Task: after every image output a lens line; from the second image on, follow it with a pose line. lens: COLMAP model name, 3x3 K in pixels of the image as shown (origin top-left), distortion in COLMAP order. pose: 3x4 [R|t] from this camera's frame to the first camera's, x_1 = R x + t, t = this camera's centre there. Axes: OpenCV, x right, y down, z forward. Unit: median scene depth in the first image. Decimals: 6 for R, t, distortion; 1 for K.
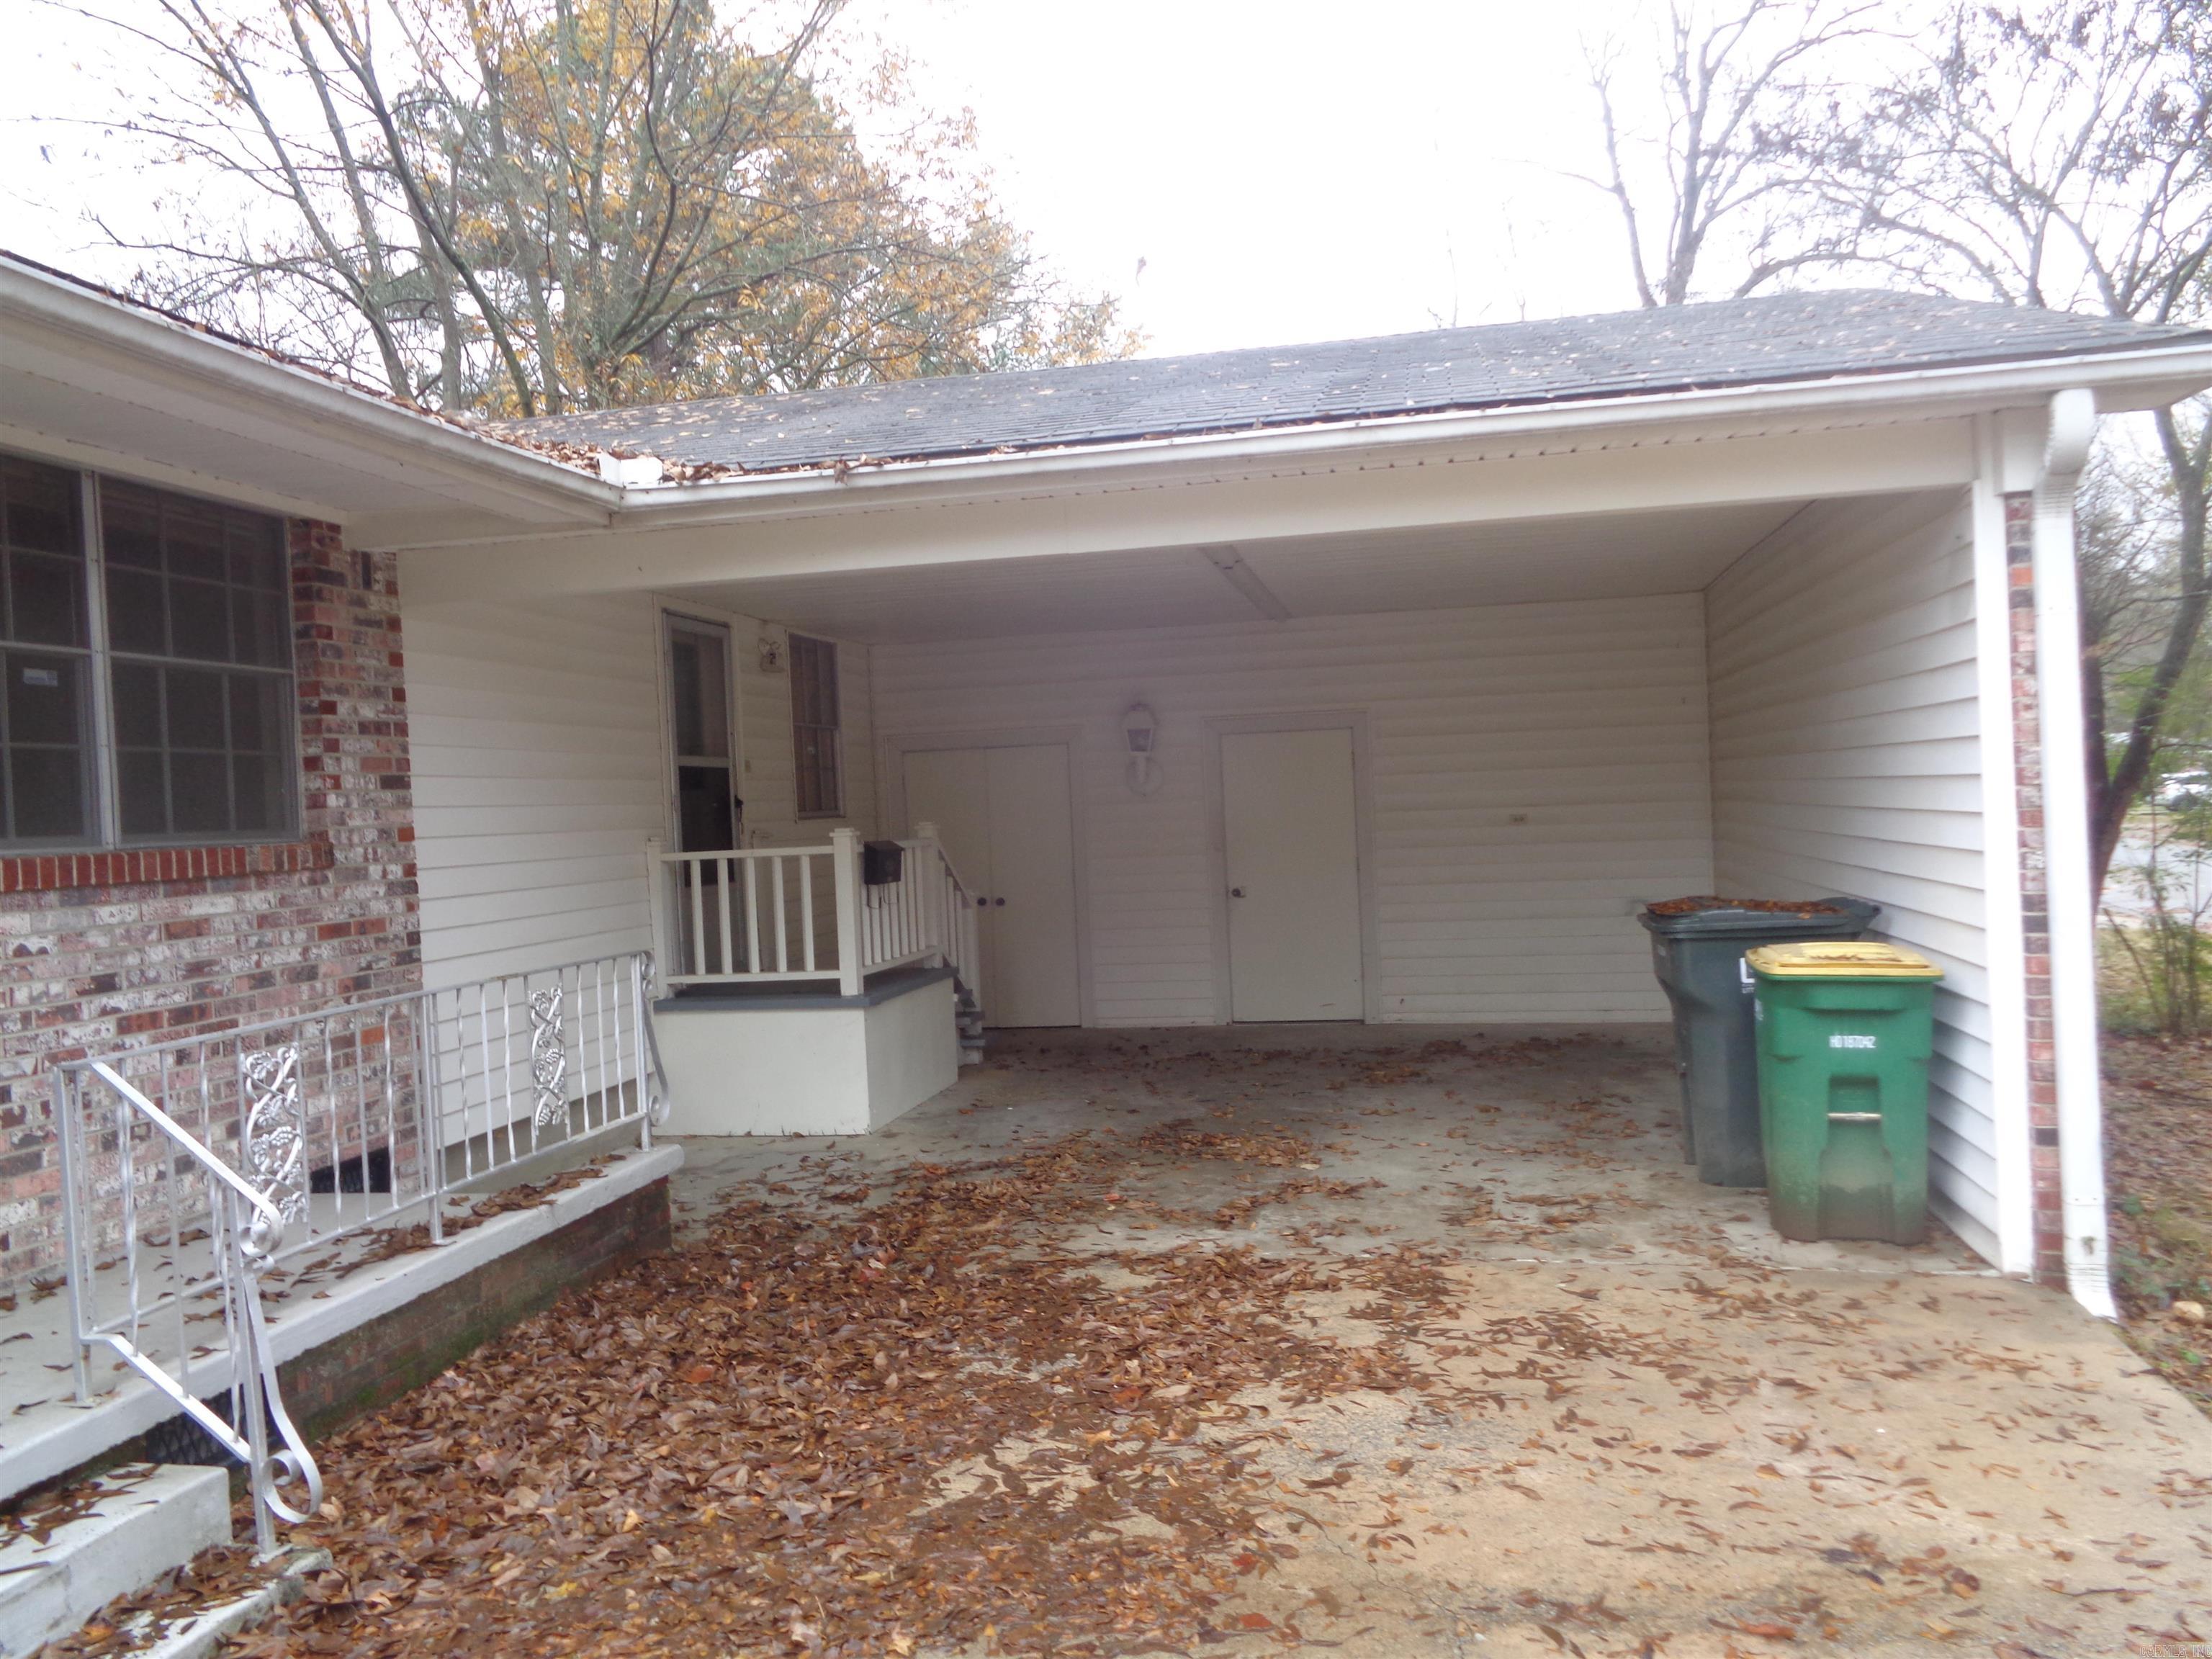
lens RADIAL K [[1667.6, 0, 1100.6], [0, 1667.6, 825.3], [0, 0, 1]] dist [-0.012586, 0.023219]
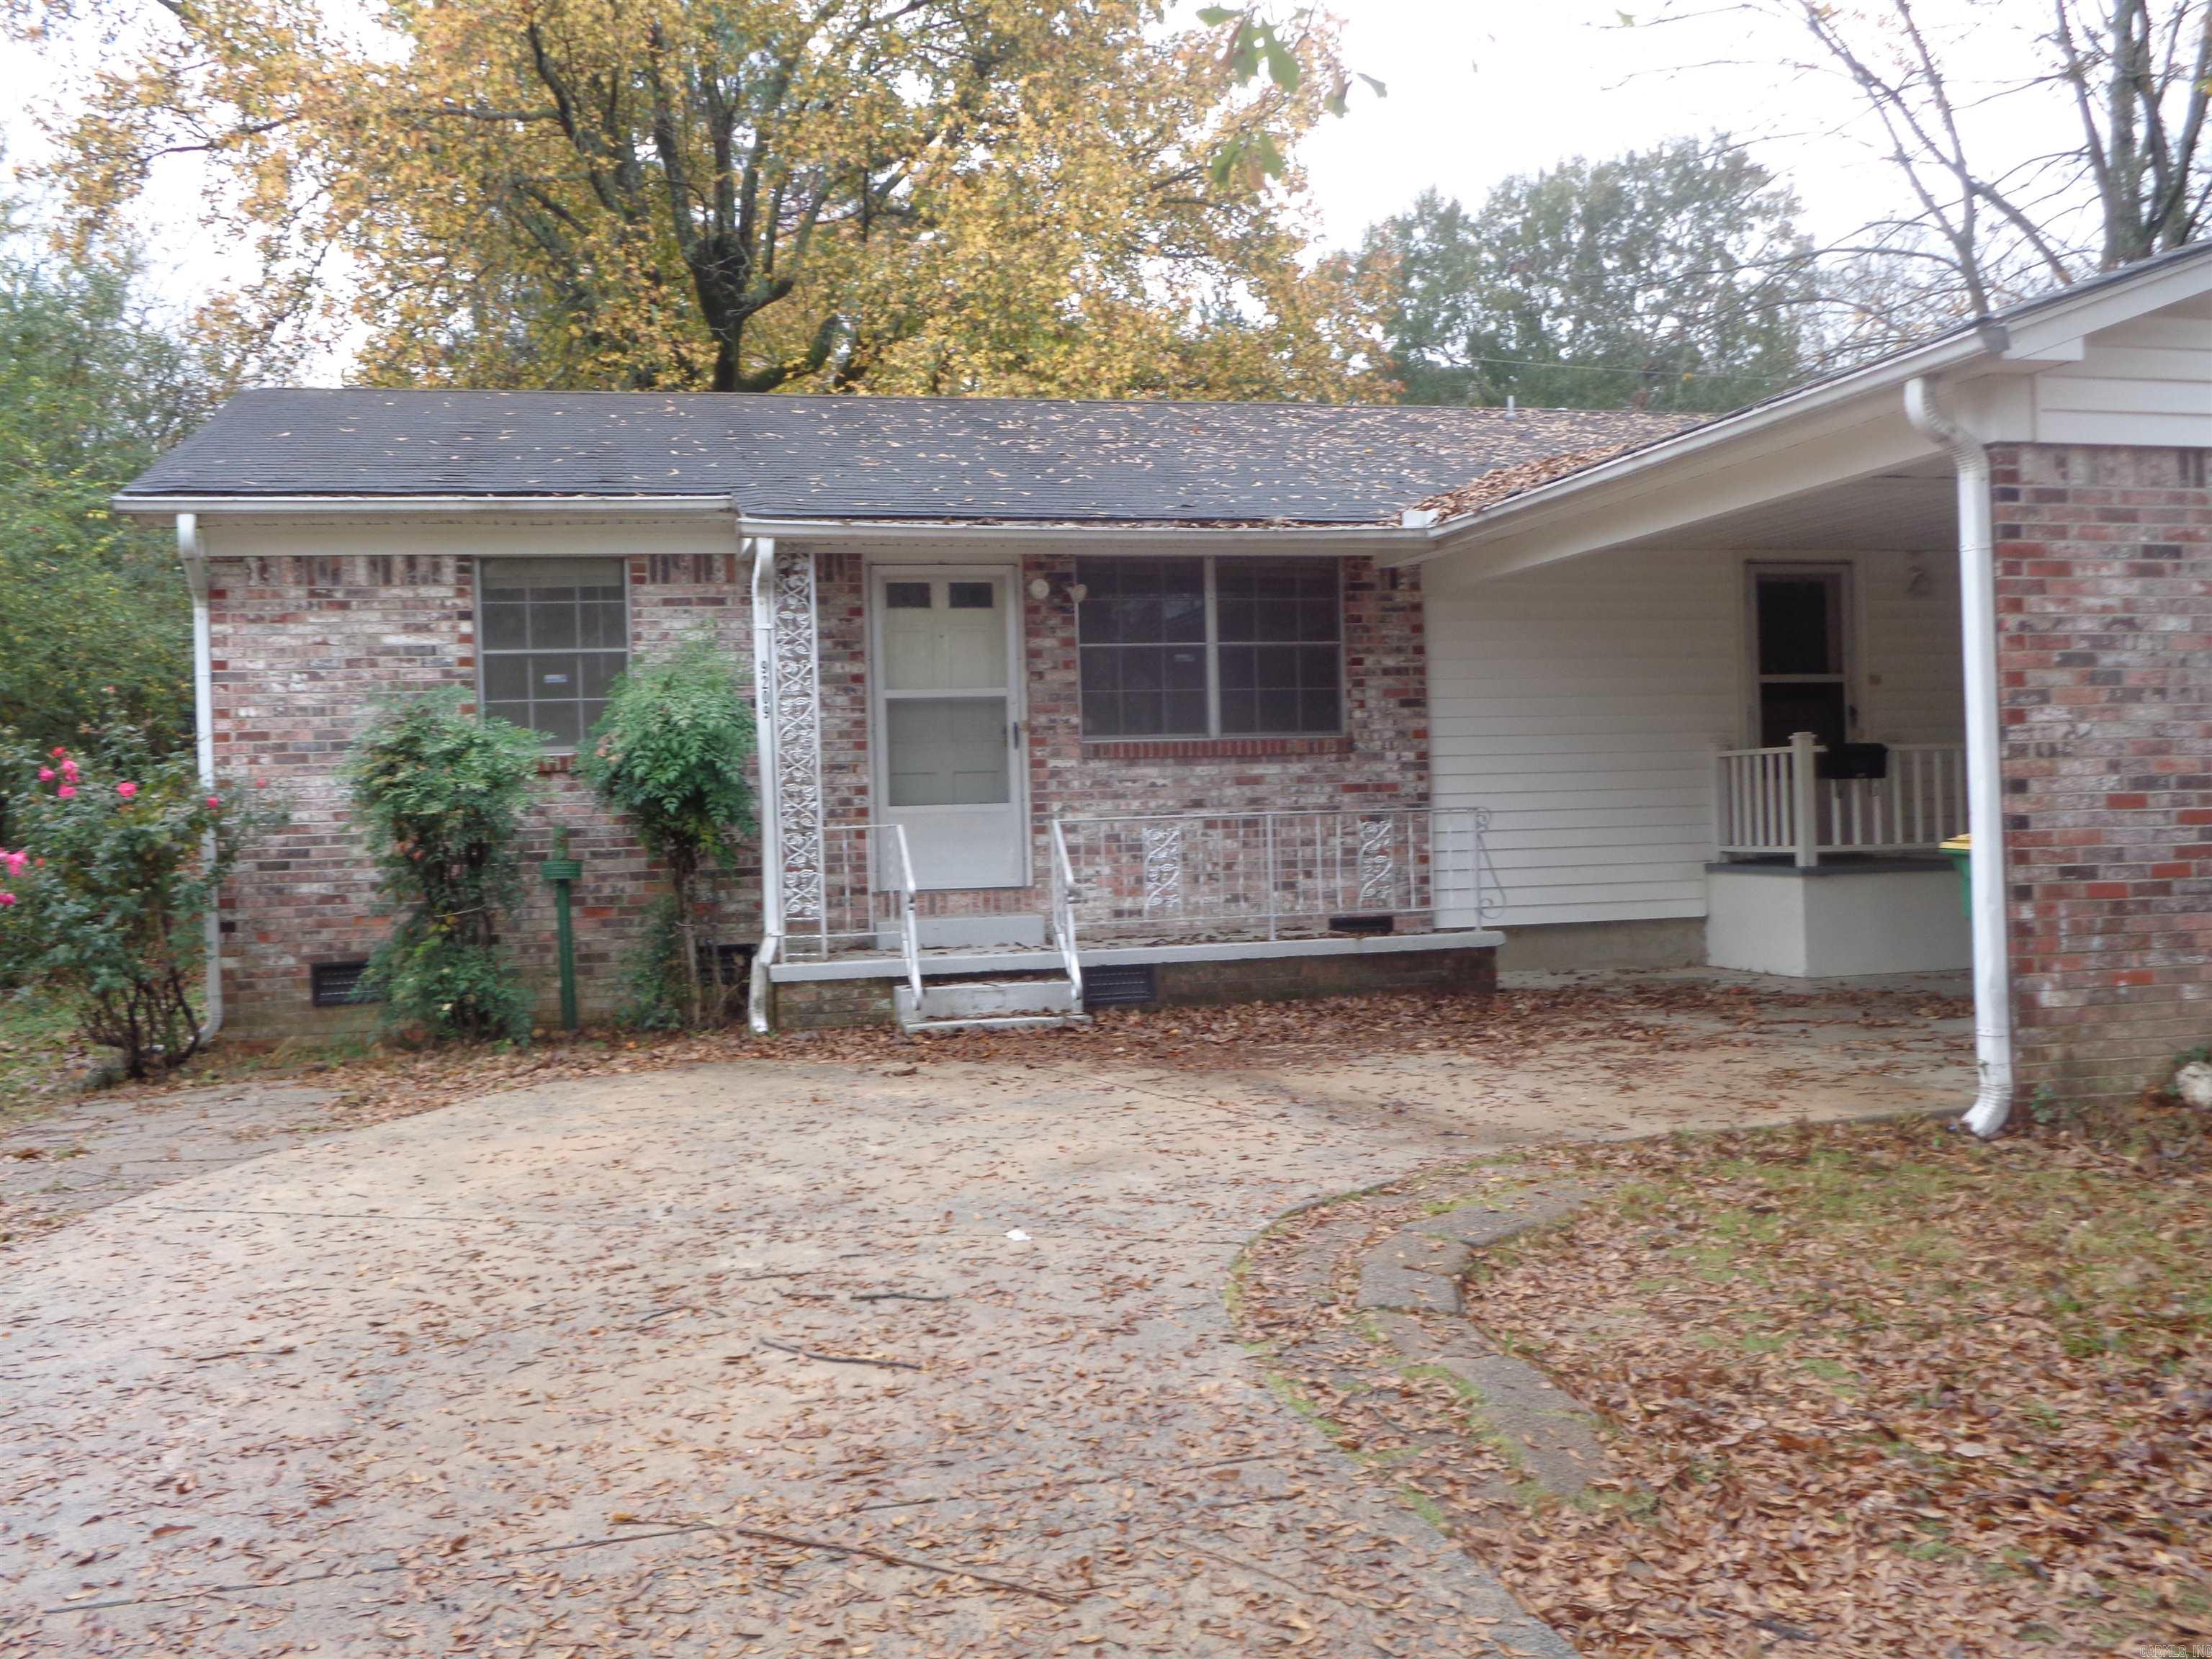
lens RADIAL K [[2113.9, 0, 1091.7], [0, 2113.9, 794.7], [0, 0, 1]] dist [-0.013453, 0.000000]
pose [[0.429605, 0.027723, -0.902591, 1.615293], [-0.002678, 0.999563, 0.029427, 0.005746], [0.903013, -0.010225, 0.429491, -0.241745]]
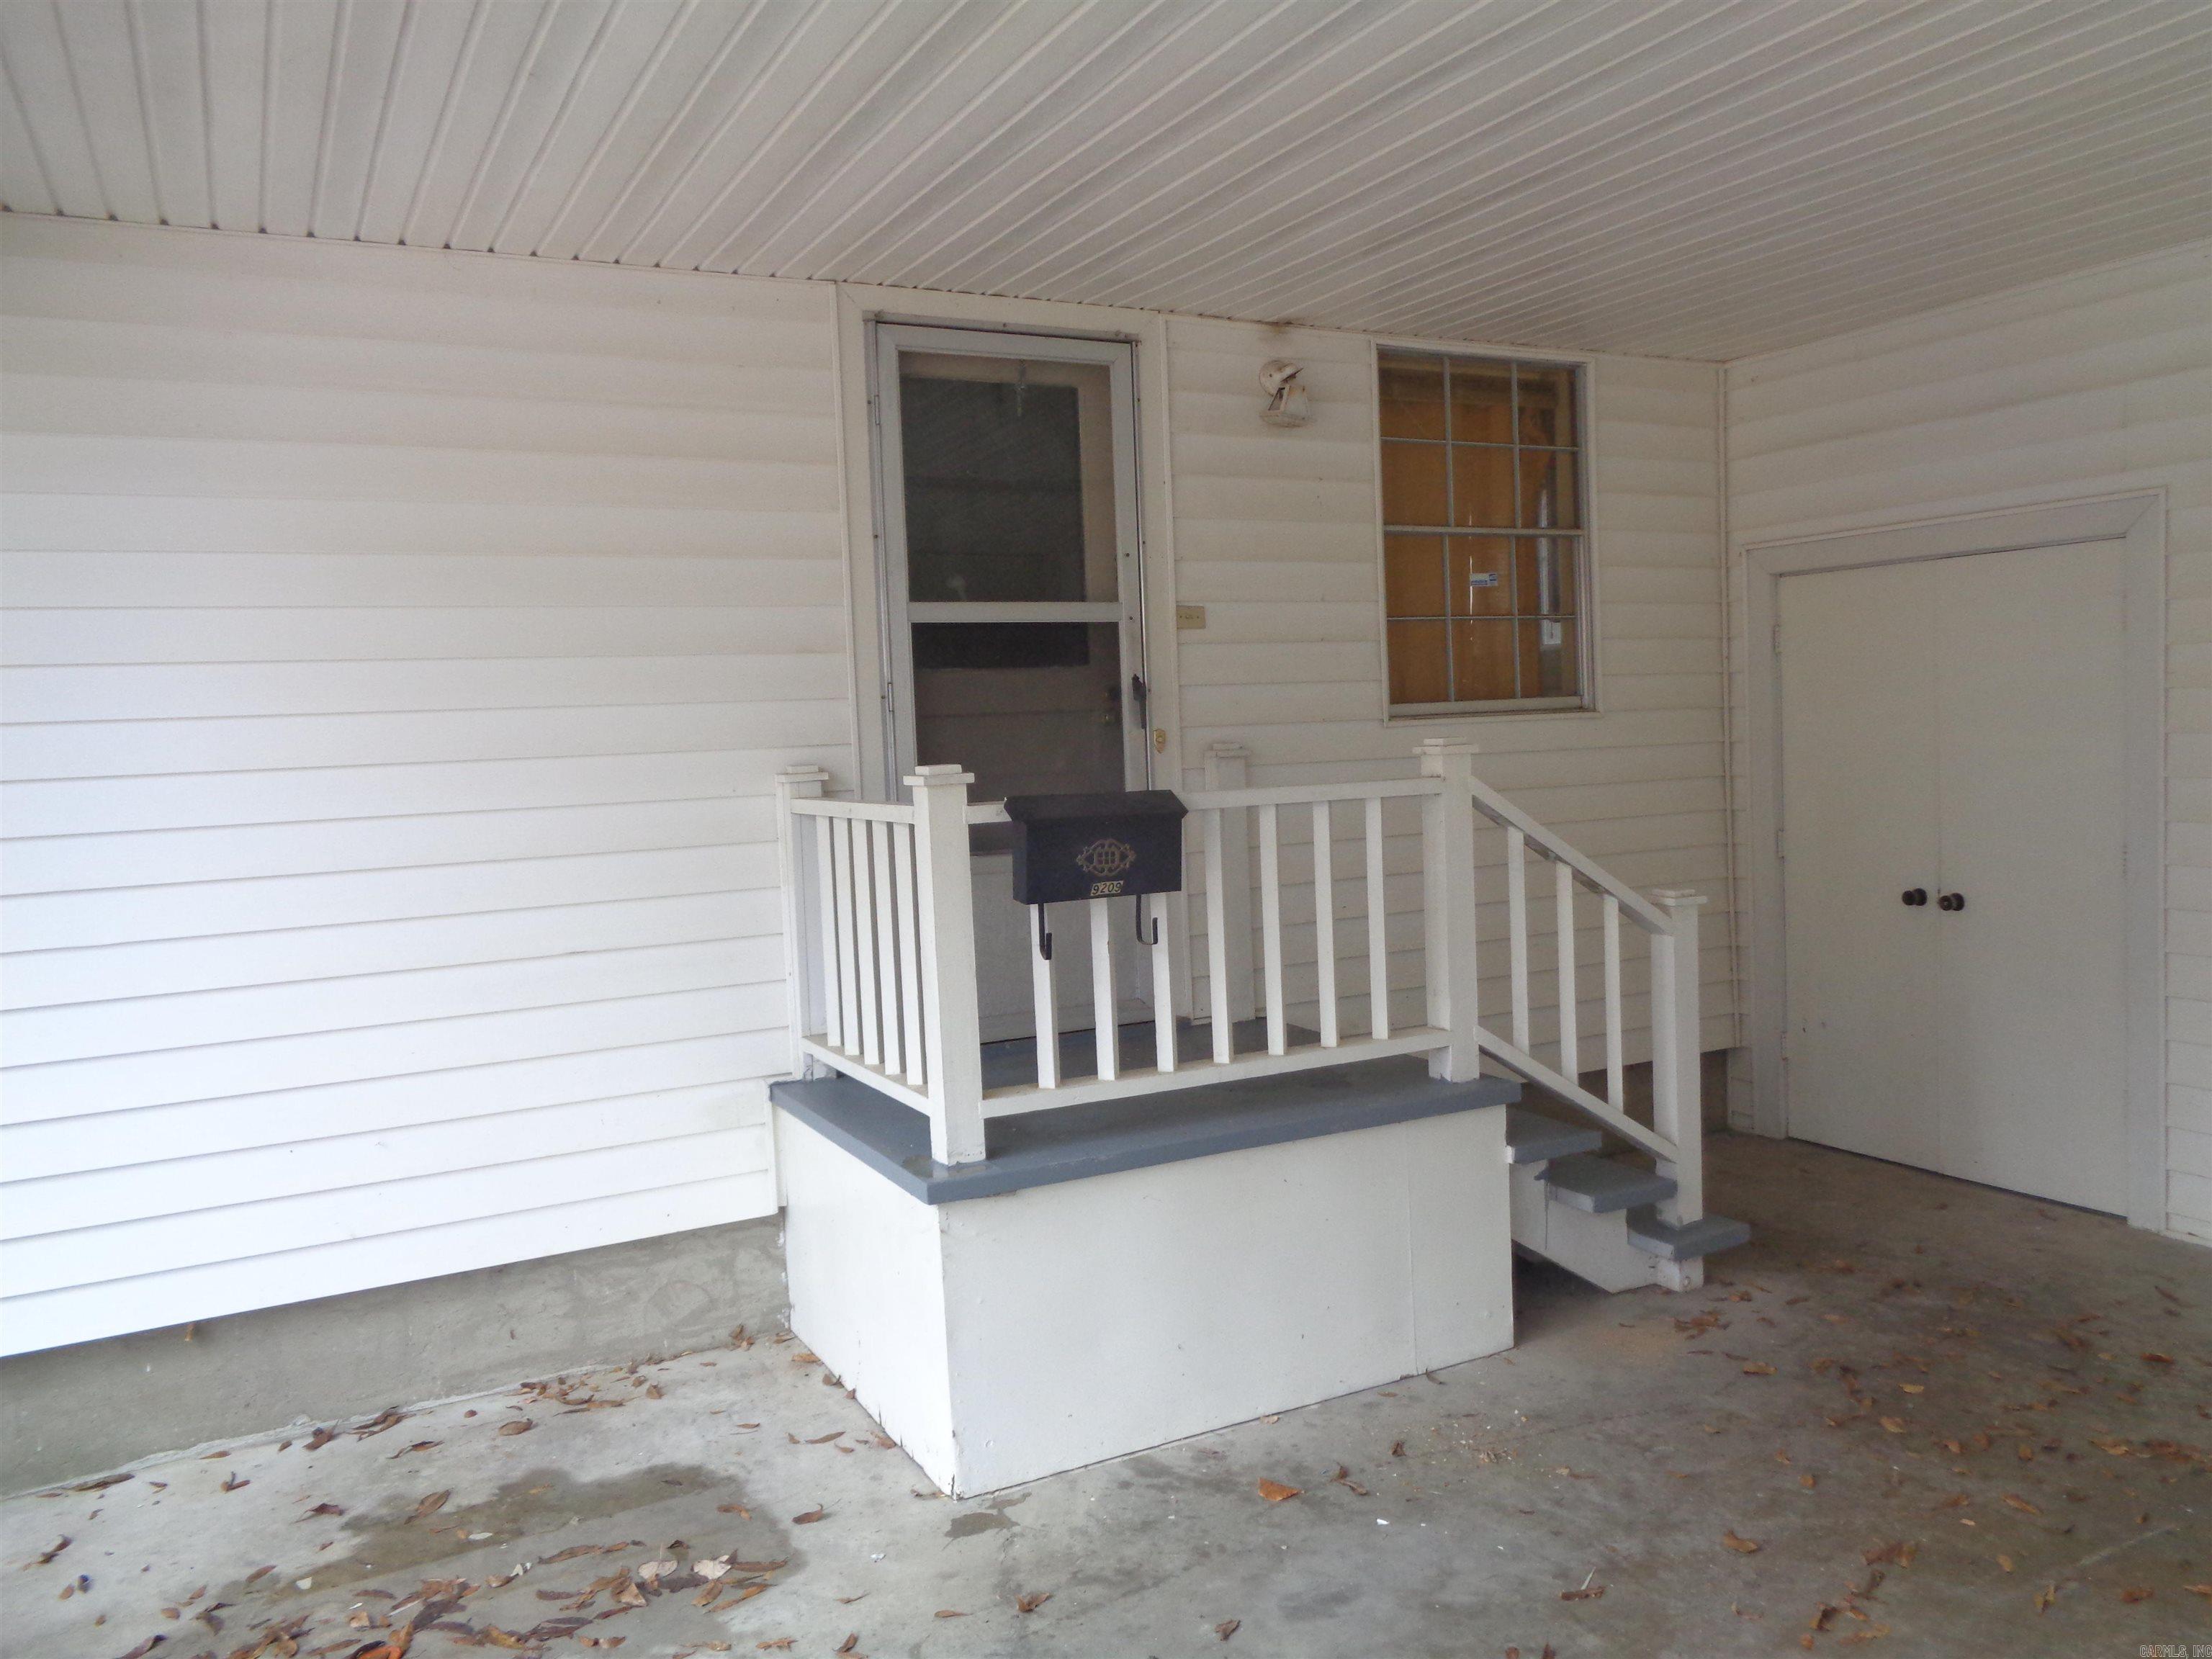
lens RADIAL K [[1667.6, 0, 1113.2], [0, 1667.6, 807.7], [0, 0, 1]] dist [-0.012586, 0.023219]
pose [[0.636091, 0.057619, -0.769459, 0.304127], [0.001935, 0.997086, 0.076264, -0.029296], [0.771611, -0.049999, 0.634126, 1.191952]]
